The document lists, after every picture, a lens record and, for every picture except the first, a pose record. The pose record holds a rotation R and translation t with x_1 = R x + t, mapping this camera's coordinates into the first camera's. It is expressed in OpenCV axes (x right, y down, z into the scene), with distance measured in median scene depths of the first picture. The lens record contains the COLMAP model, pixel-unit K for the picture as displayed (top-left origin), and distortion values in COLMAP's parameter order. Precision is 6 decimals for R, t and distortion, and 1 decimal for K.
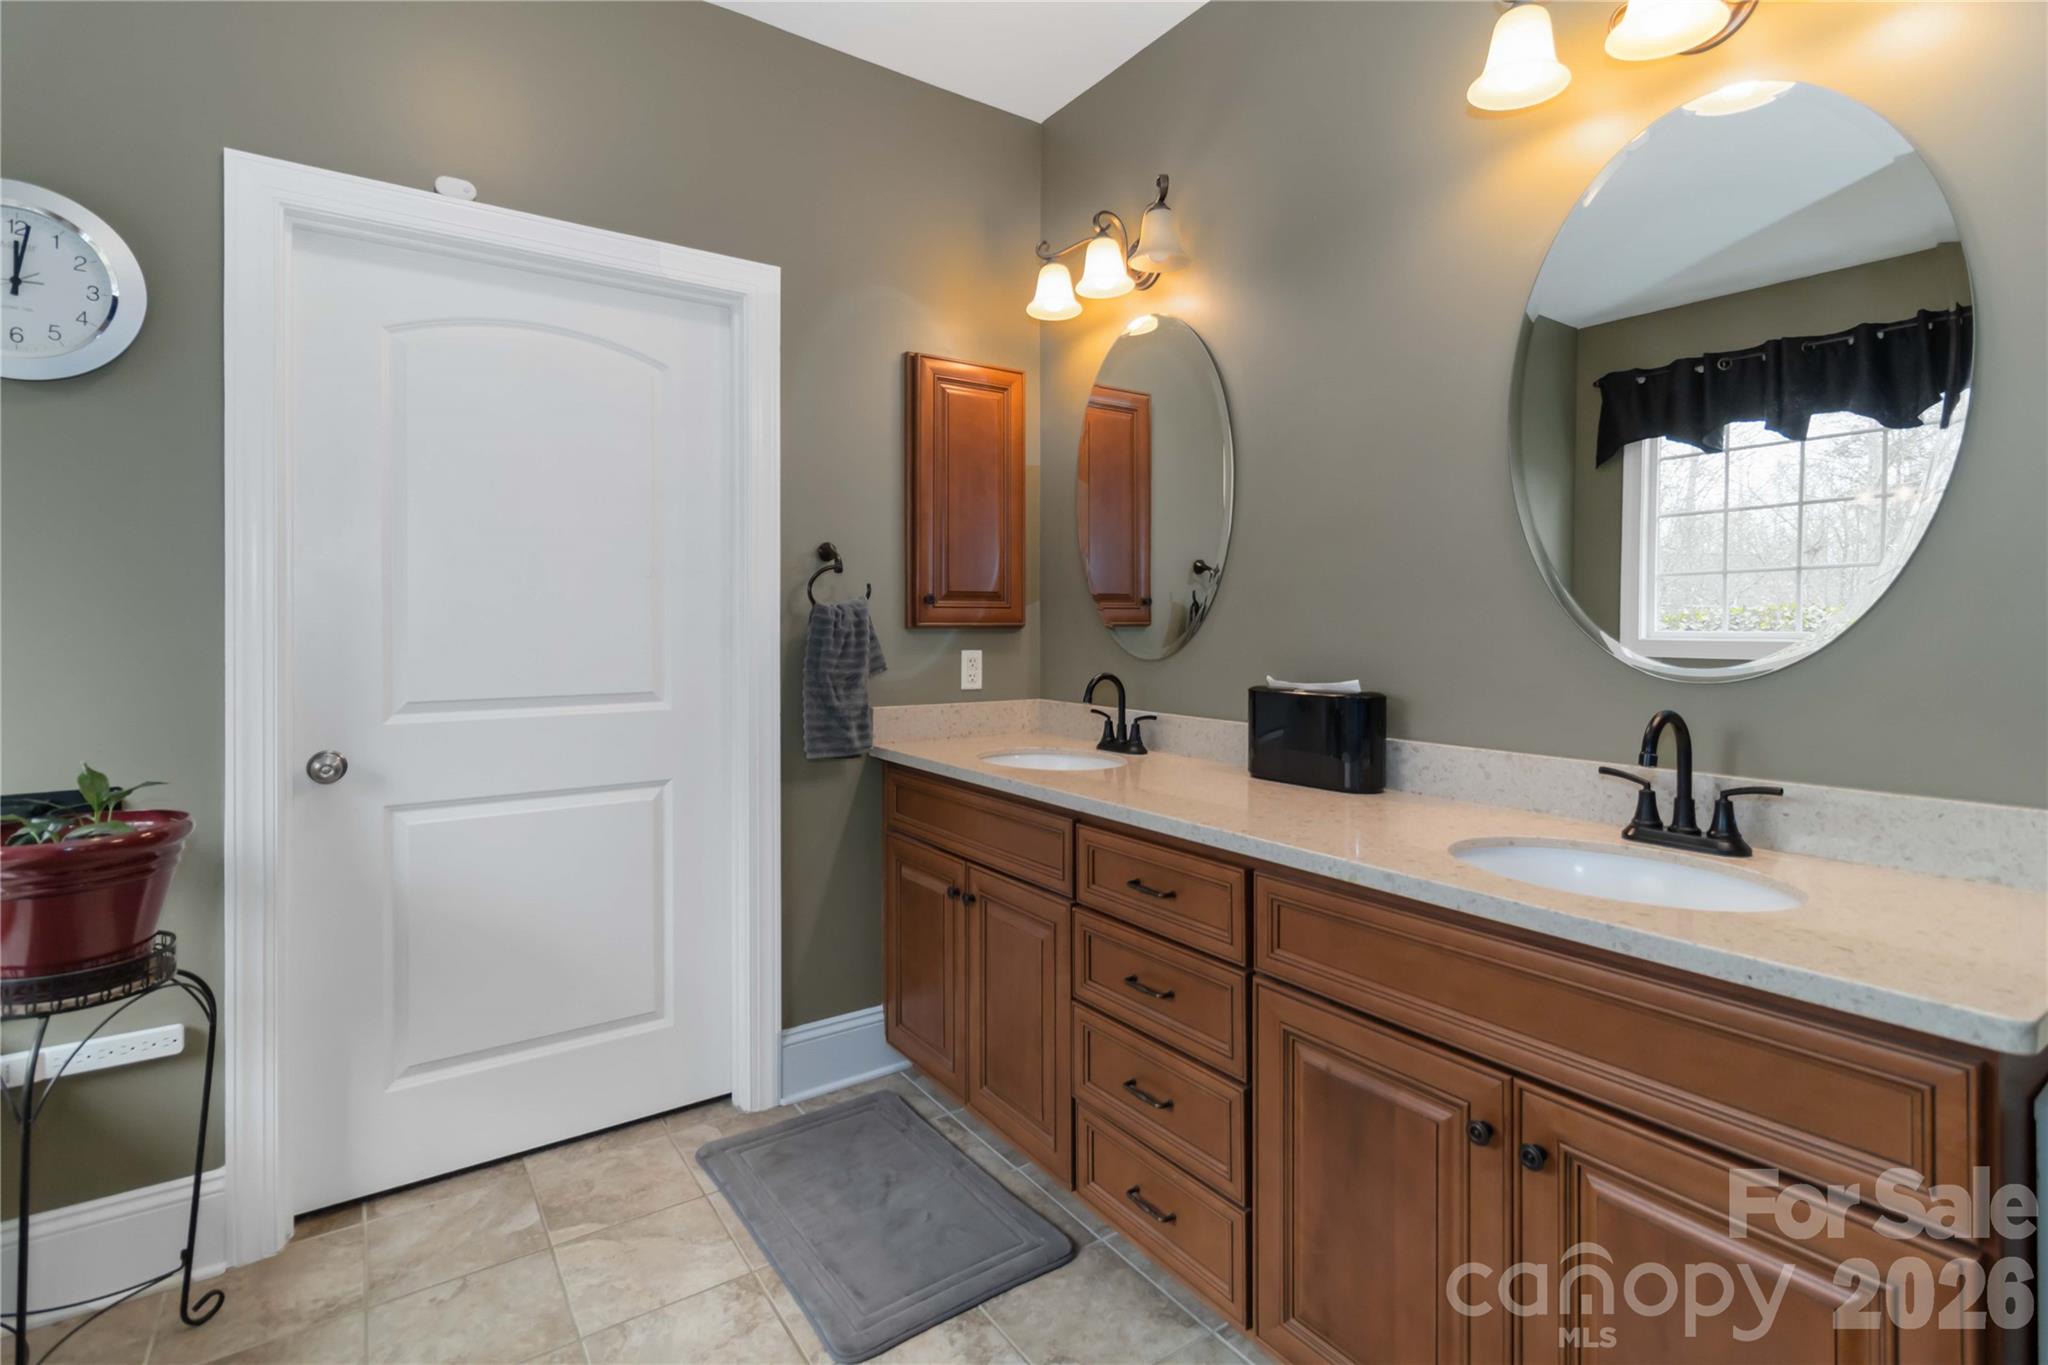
lens RADIAL K [[972.4, 0, 1066.9], [0, 972.4, 621.7], [0, 0, 1]] dist [0.001296, 0.001901]
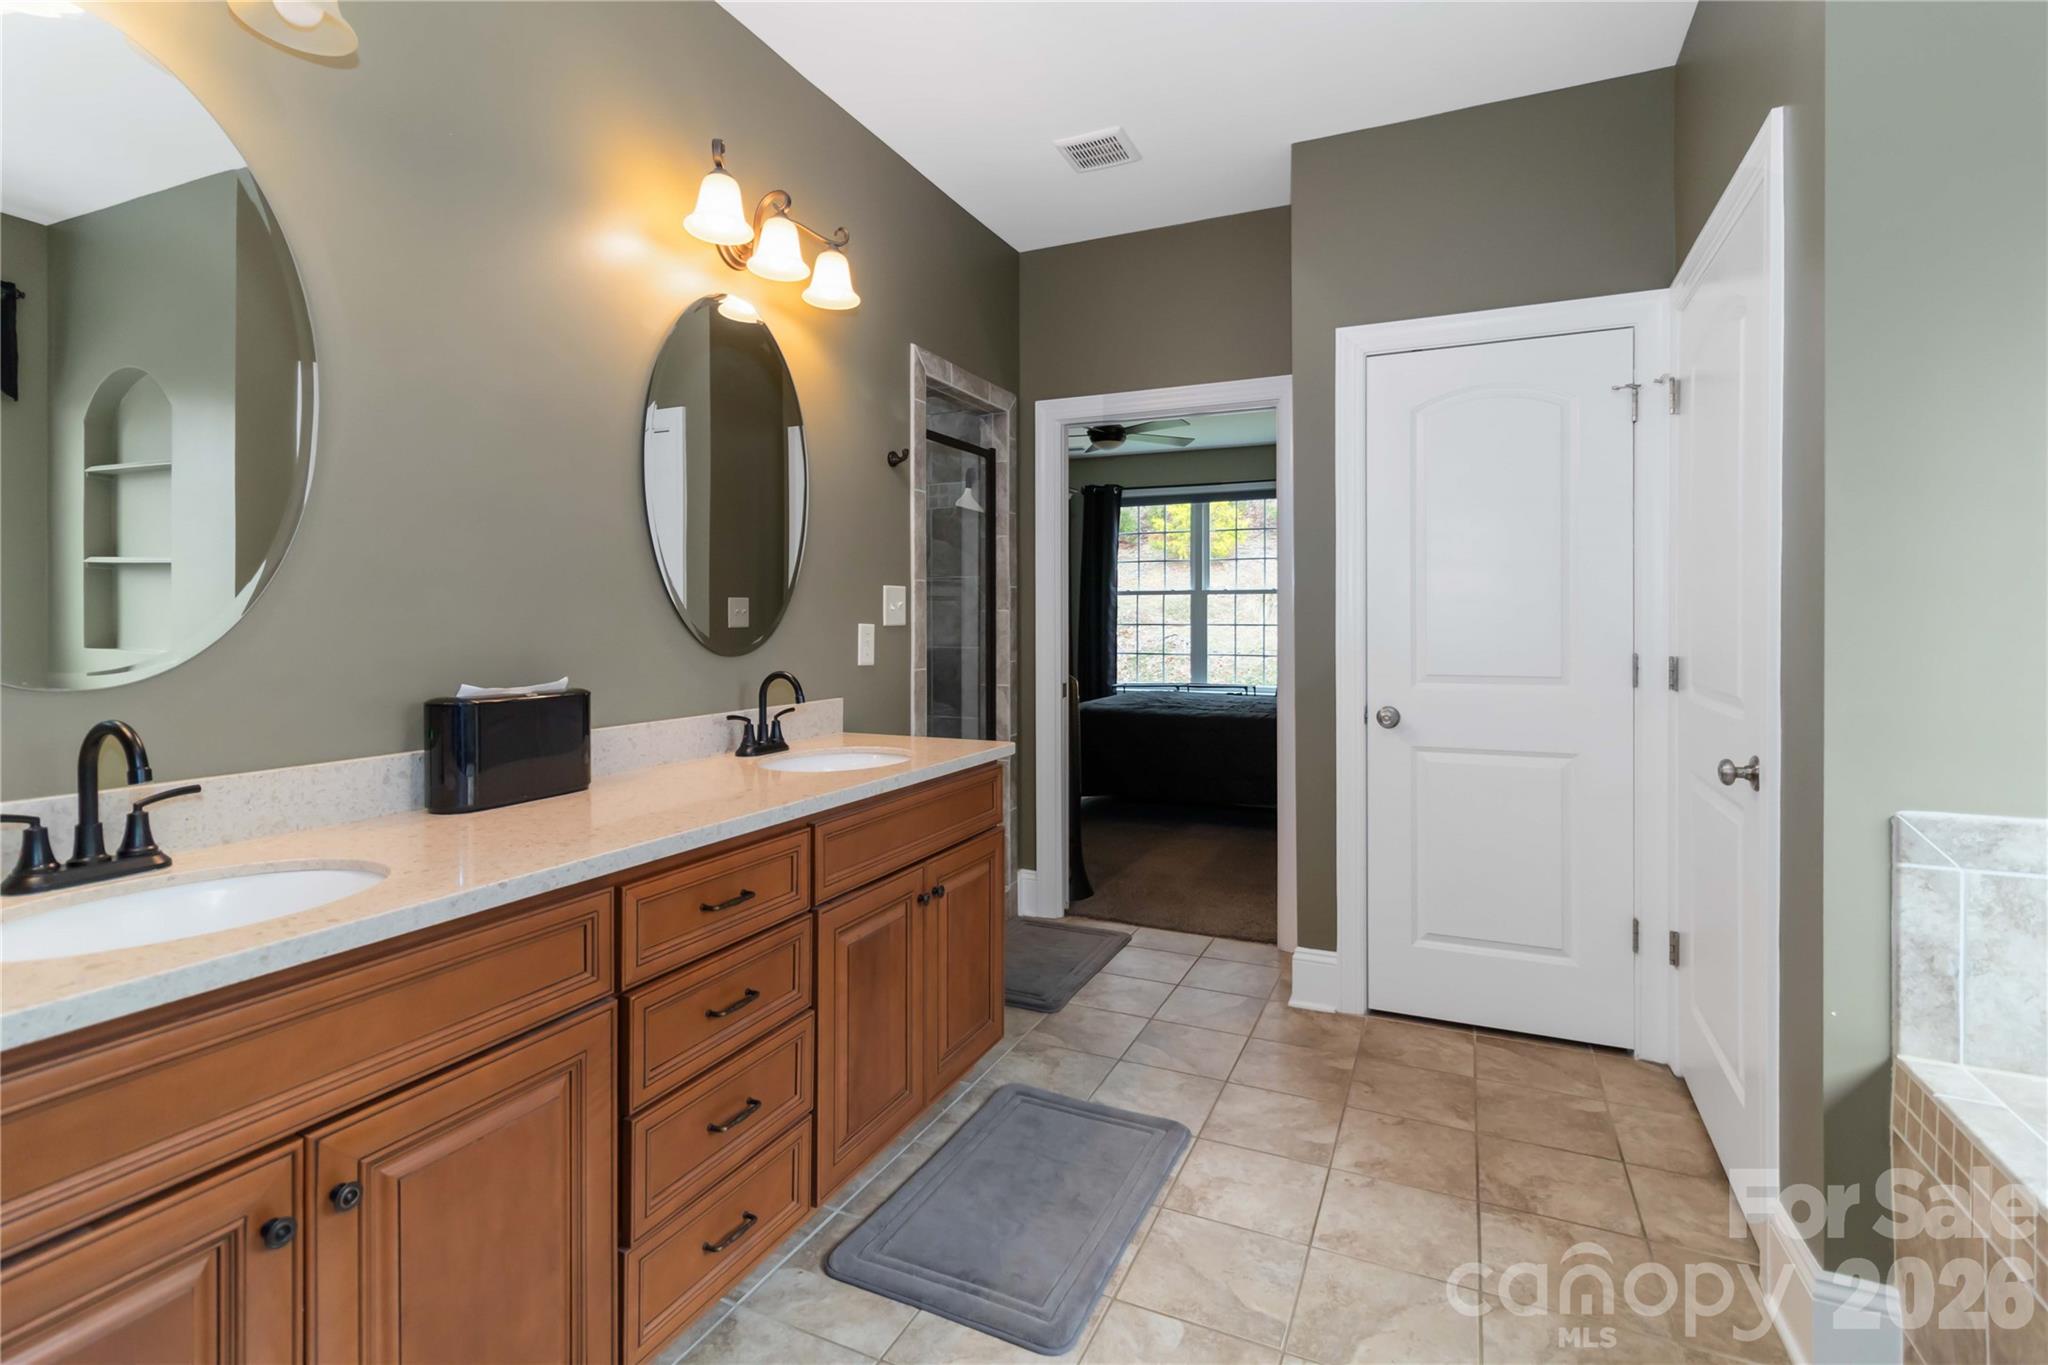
lens RADIAL K [[972.4, 0, 1031.9], [0, 972.4, 624.1], [0, 0, 1]] dist [0.001296, 0.001901]
pose [[-0.498844, -0.004627, 0.866679, -0.700810], [-0.002426, 0.999989, 0.003942, 0.002830], [-0.866688, -0.000137, -0.498850, 0.976373]]
